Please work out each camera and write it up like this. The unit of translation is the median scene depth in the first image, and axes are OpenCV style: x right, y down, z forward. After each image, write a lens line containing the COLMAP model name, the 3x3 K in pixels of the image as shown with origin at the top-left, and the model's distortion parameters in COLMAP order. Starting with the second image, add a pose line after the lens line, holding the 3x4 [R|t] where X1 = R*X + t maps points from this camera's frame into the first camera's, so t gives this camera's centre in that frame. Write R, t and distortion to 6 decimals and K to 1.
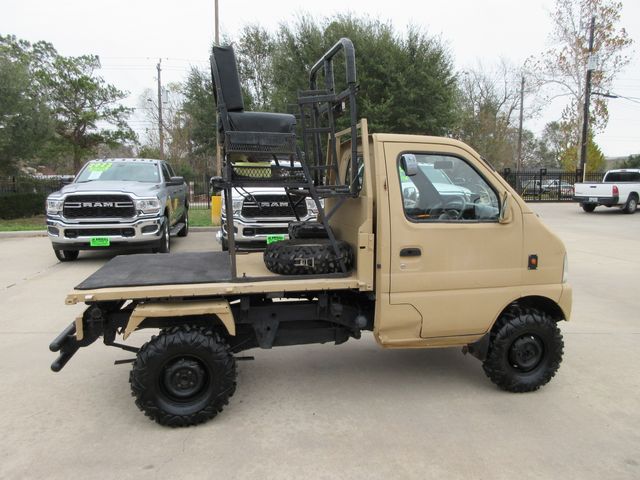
lens RADIAL K [[472.3, 0, 320.0], [0, 472.3, 240.0], [0, 0, 1]] dist [0.003046, 0.007193]
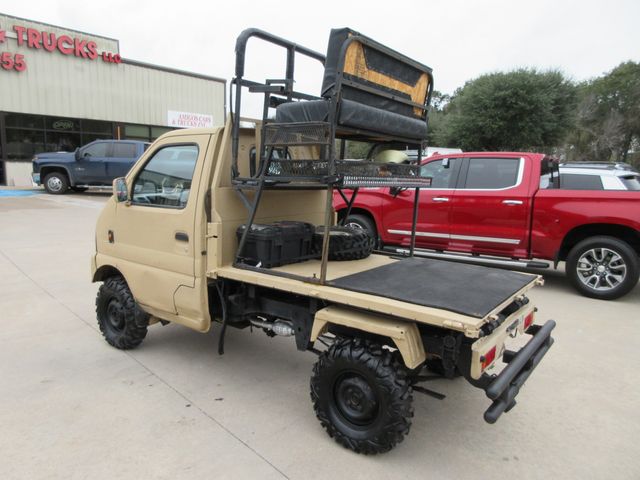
lens RADIAL K [[474.1, 0, 316.5], [0, 474.1, 240.7], [0, 0, 1]] dist [0.003939, -0.003379]
pose [[-0.660745, -0.131558, 0.738992, -0.322226], [0.068381, 0.969877, 0.233801, -0.091743], [-0.747490, 0.205016, -0.631845, 0.678380]]
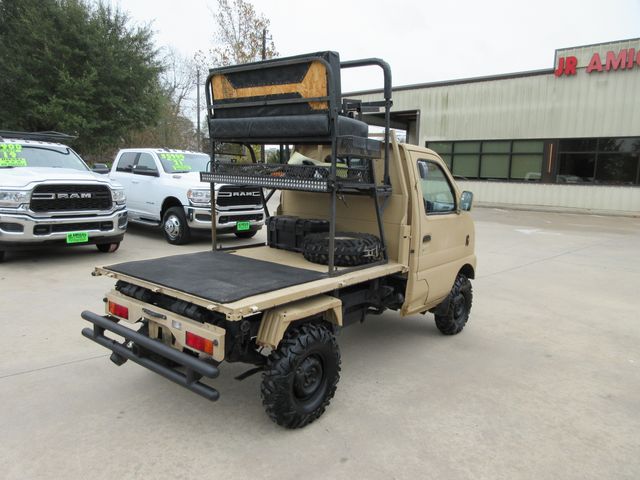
lens RADIAL K [[472.3, 0, 320.0], [0, 472.3, 240.0], [0, 0, 1]] dist [0.003046, 0.007193]
pose [[0.773027, -0.063774, 0.631159, -0.296212], [0.045336, 0.997944, 0.045309, -0.014527], [-0.632751, -0.006411, 0.774329, 0.067690]]
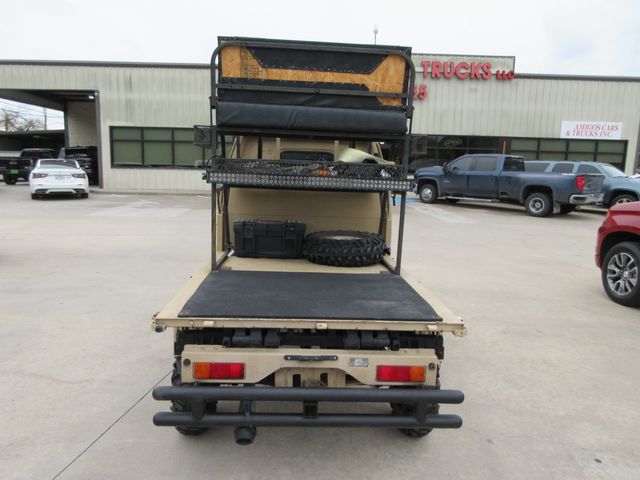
lens RADIAL K [[472.3, 0, 320.0], [0, 472.3, 240.0], [0, 0, 1]] dist [0.003046, 0.007193]
pose [[0.158944, -0.138538, 0.977519, -0.419208], [0.092832, 0.987817, 0.124903, -0.047591], [-0.982913, 0.070892, 0.169869, 0.339367]]
